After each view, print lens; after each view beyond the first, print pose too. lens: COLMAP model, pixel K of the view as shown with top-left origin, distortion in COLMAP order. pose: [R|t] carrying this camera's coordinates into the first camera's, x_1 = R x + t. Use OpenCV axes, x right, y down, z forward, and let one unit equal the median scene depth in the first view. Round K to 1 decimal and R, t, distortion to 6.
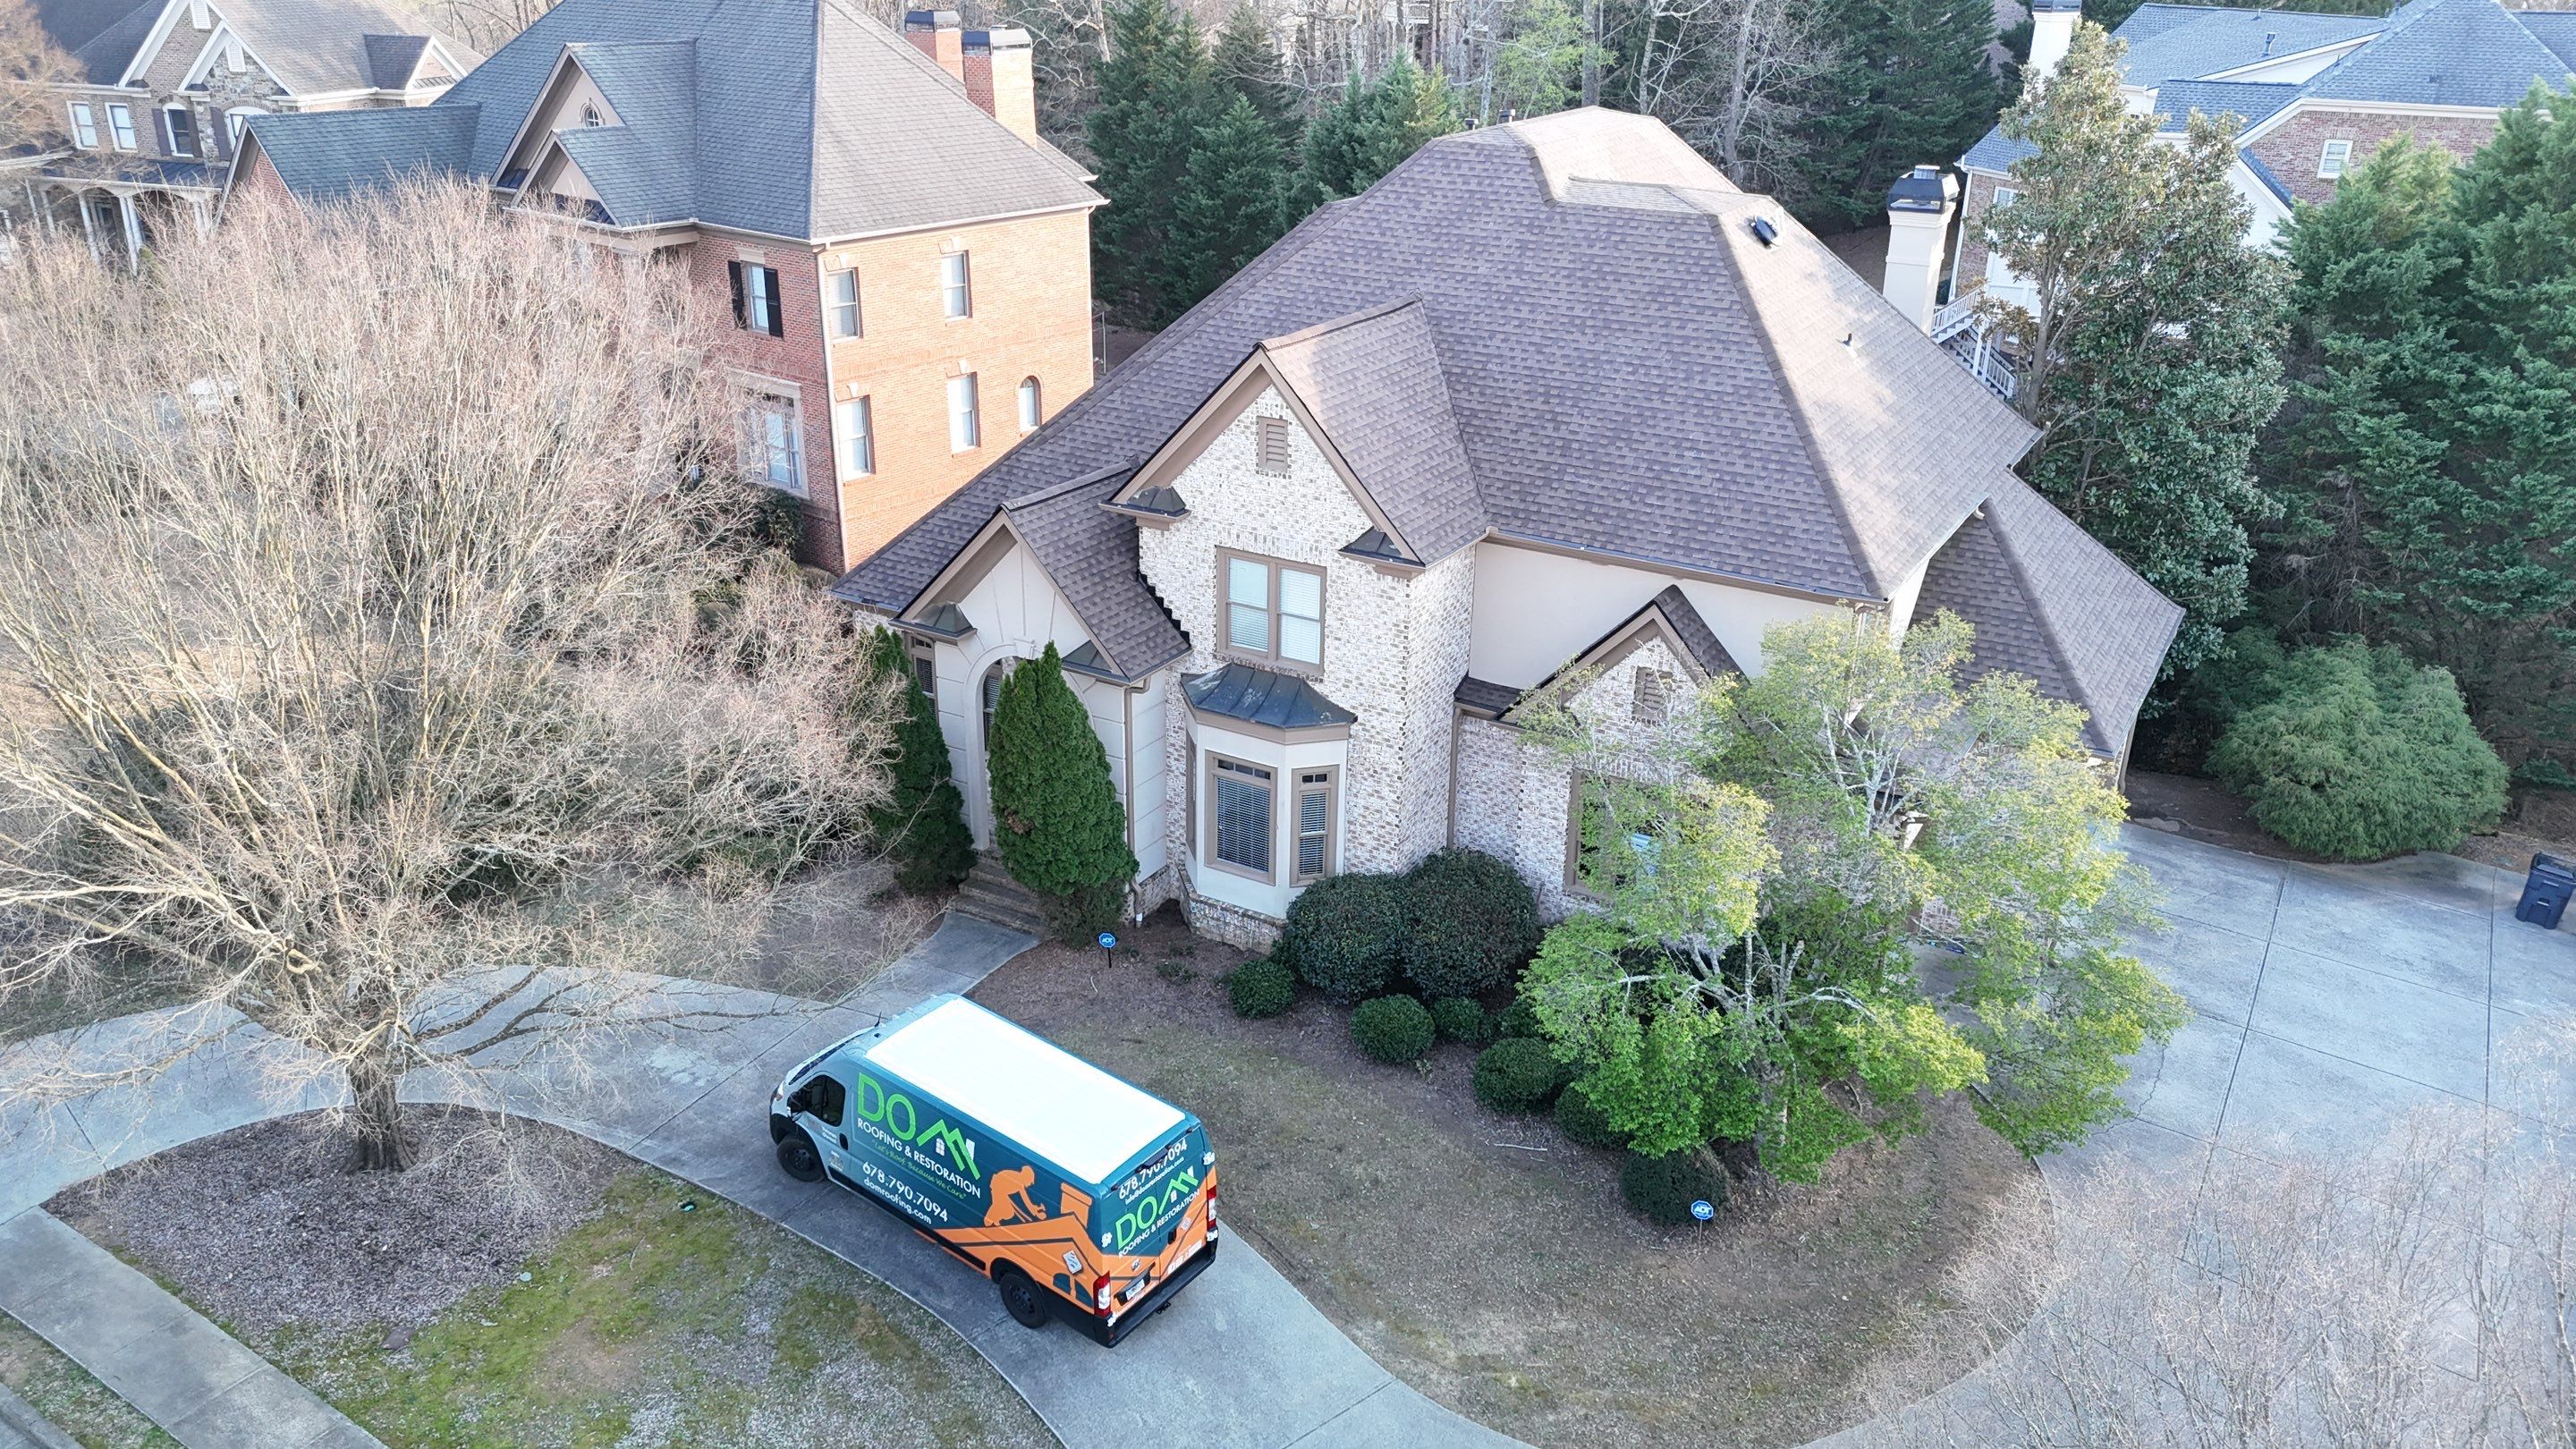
lens RADIAL K [[1783.6, 0, 1288.0], [0, 1783.6, 724.5], [0, 0, 1]] dist [0.089987, -0.001101]
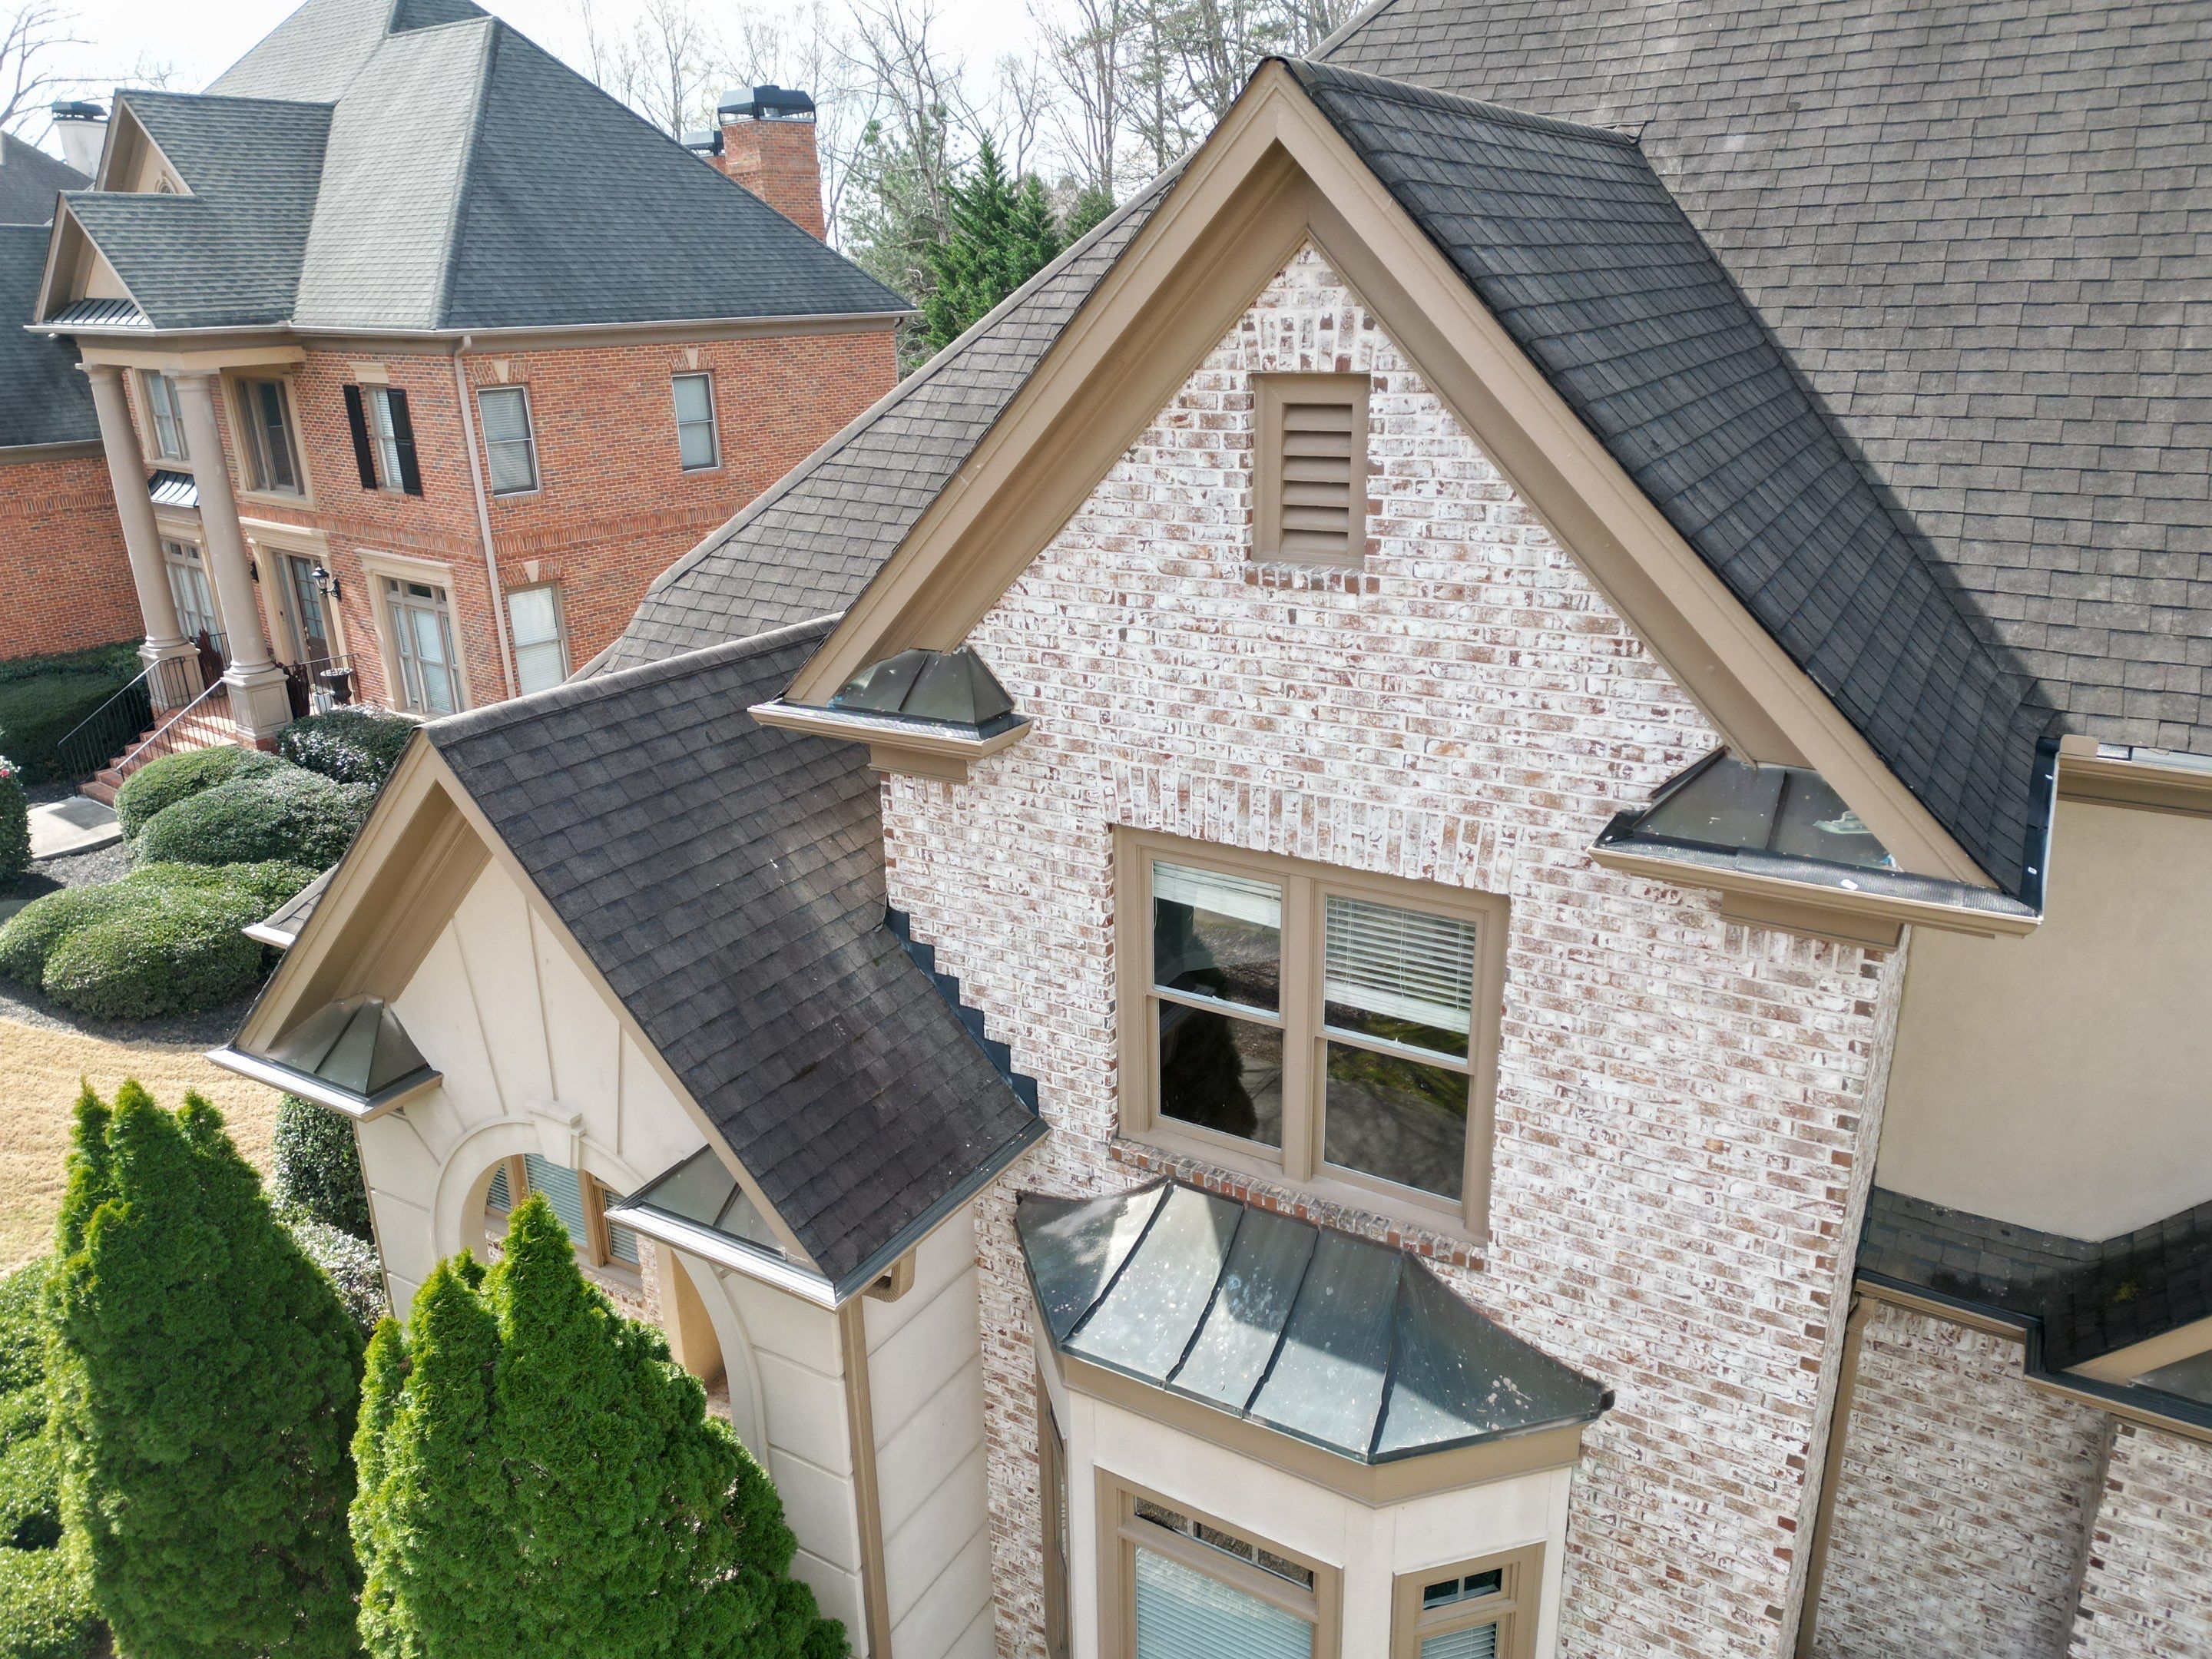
lens RADIAL K [[1533.4, 0, 1106.0], [0, 1533.4, 829.5], [0, 0, 1]] dist [0.101589, -0.102339]
pose [[0.999329, -0.030848, -0.019747, -0.035957], [0.029601, 0.997723, -0.060598, -0.082907], [0.021571, 0.059972, 0.997967, 0.726908]]
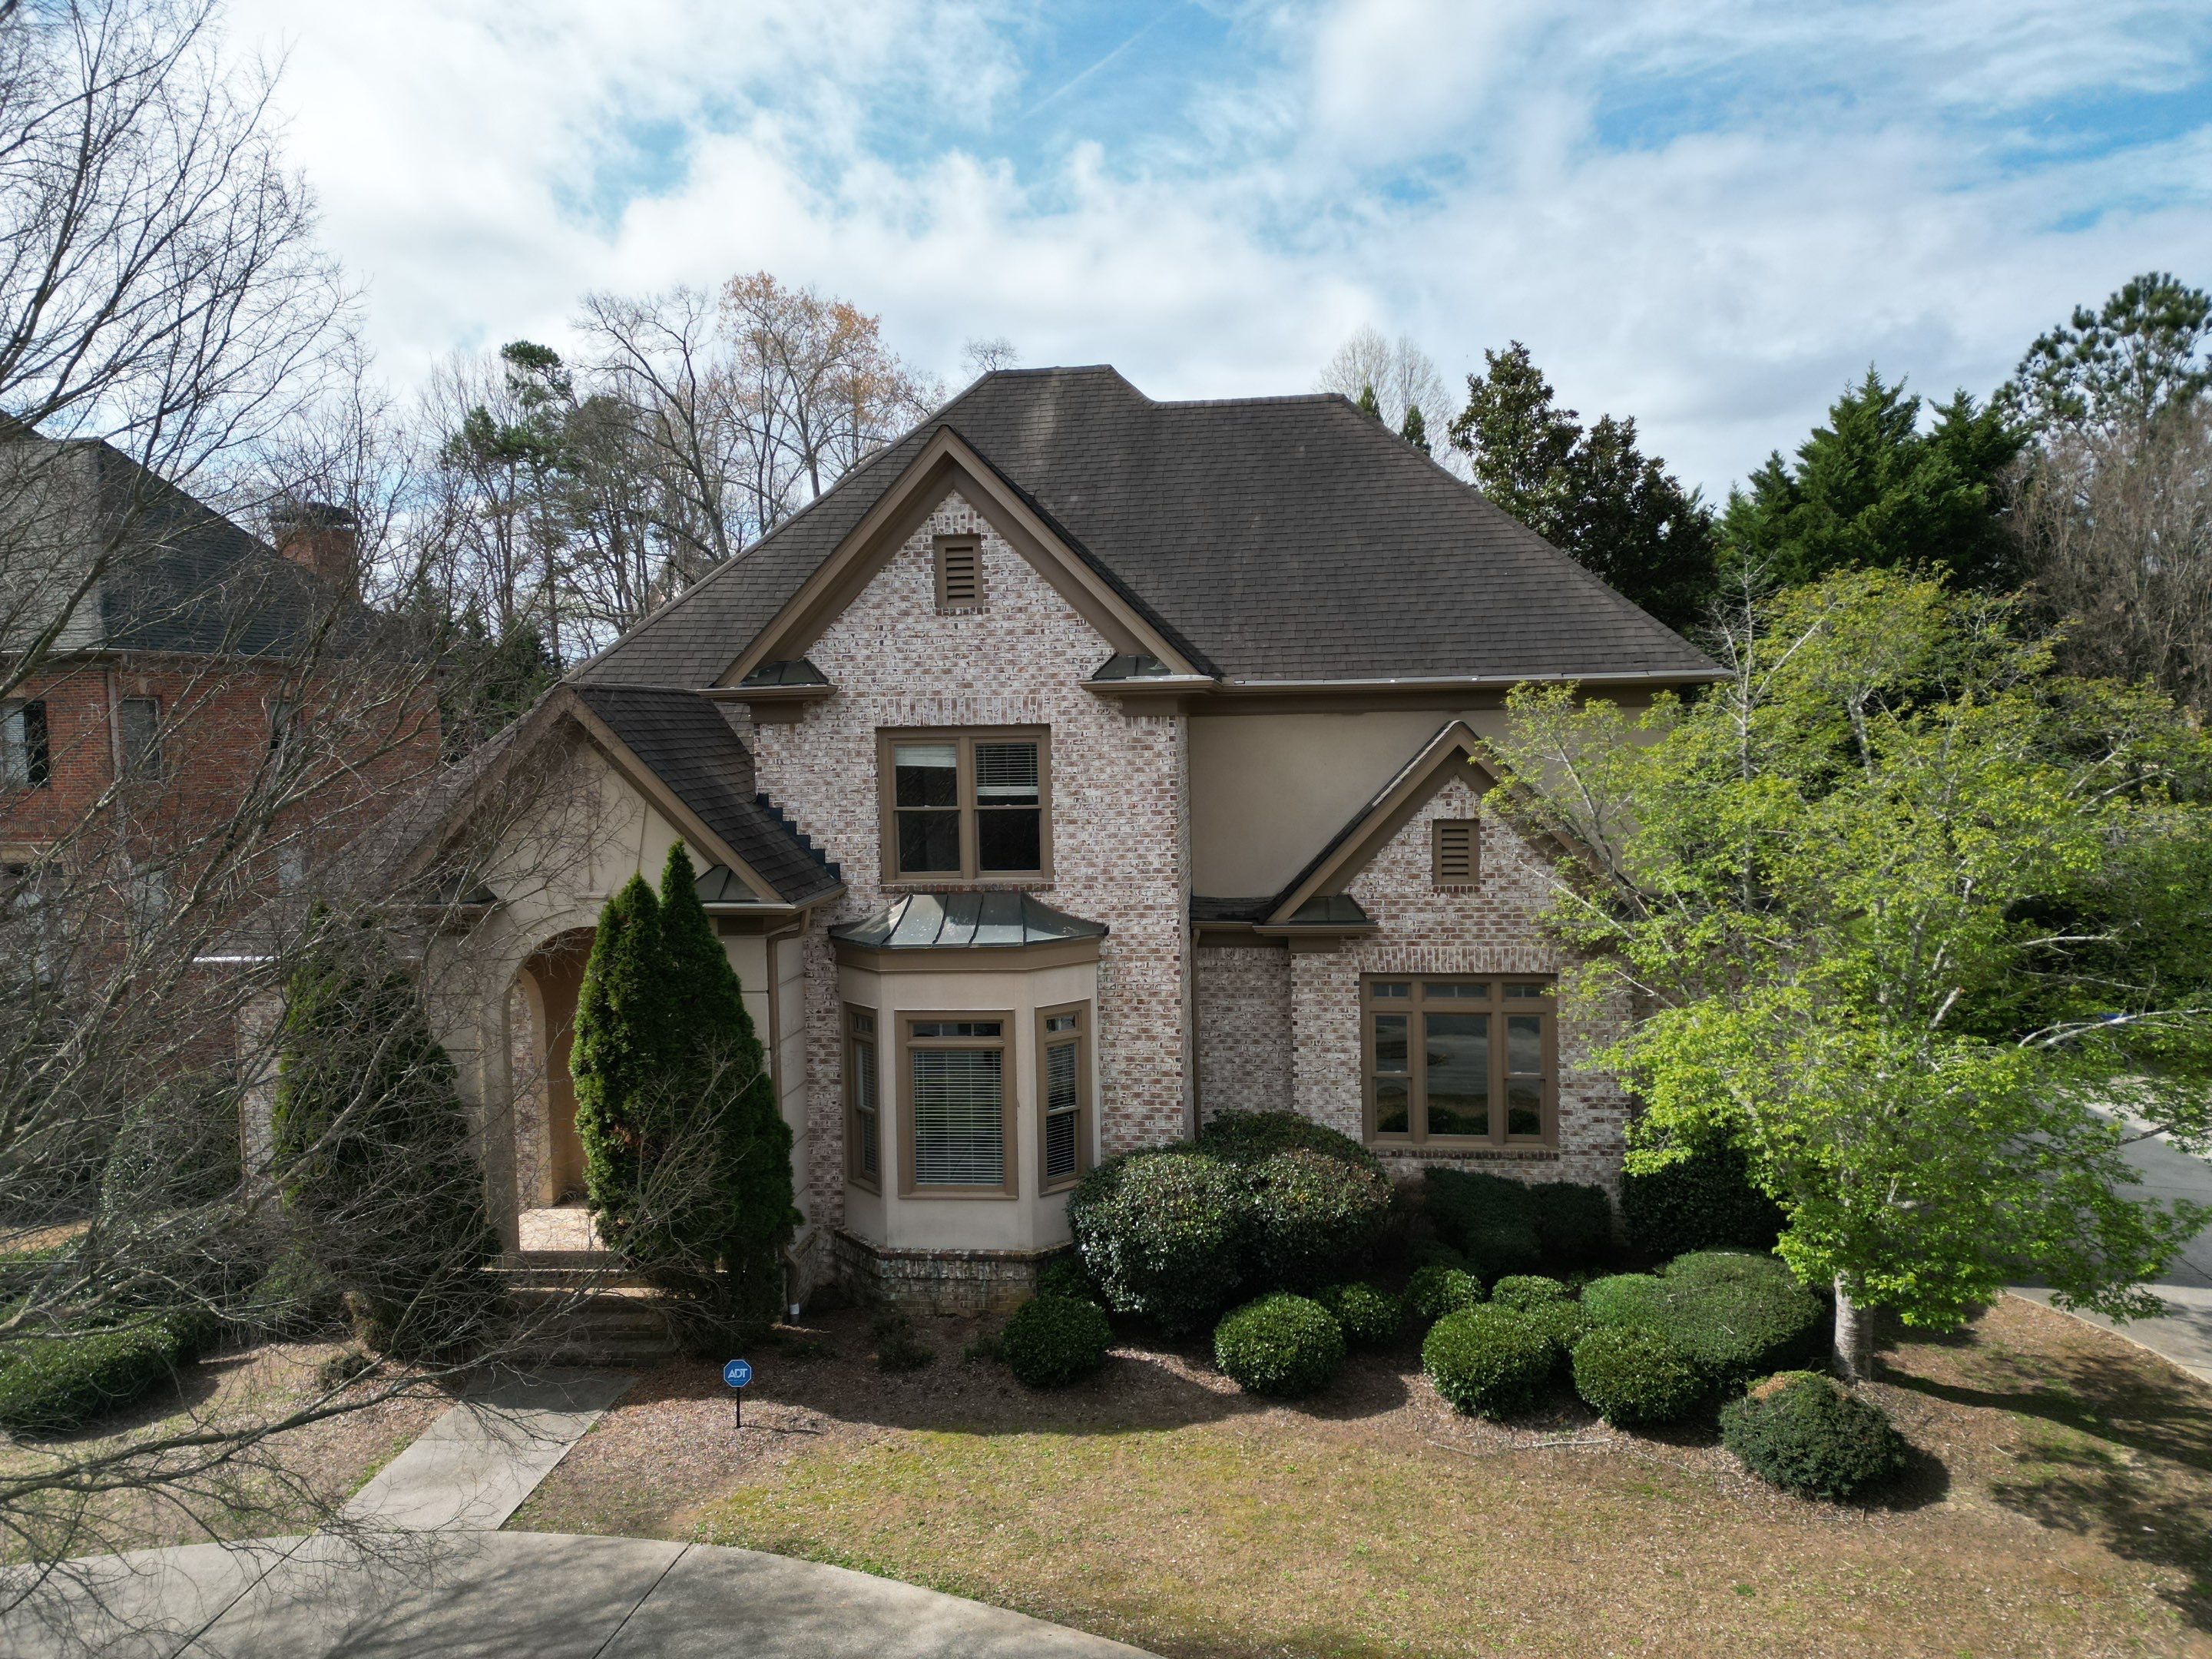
lens RADIAL K [[1533.4, 0, 1106.0], [0, 1533.4, 829.5], [0, 0, 1]] dist [0.101589, -0.102339]
pose [[0.916498, -0.062221, 0.395172, -0.205781], [0.190415, 0.936600, -0.294147, 0.141379], [-0.351816, 0.344832, 0.870239, 0.432663]]
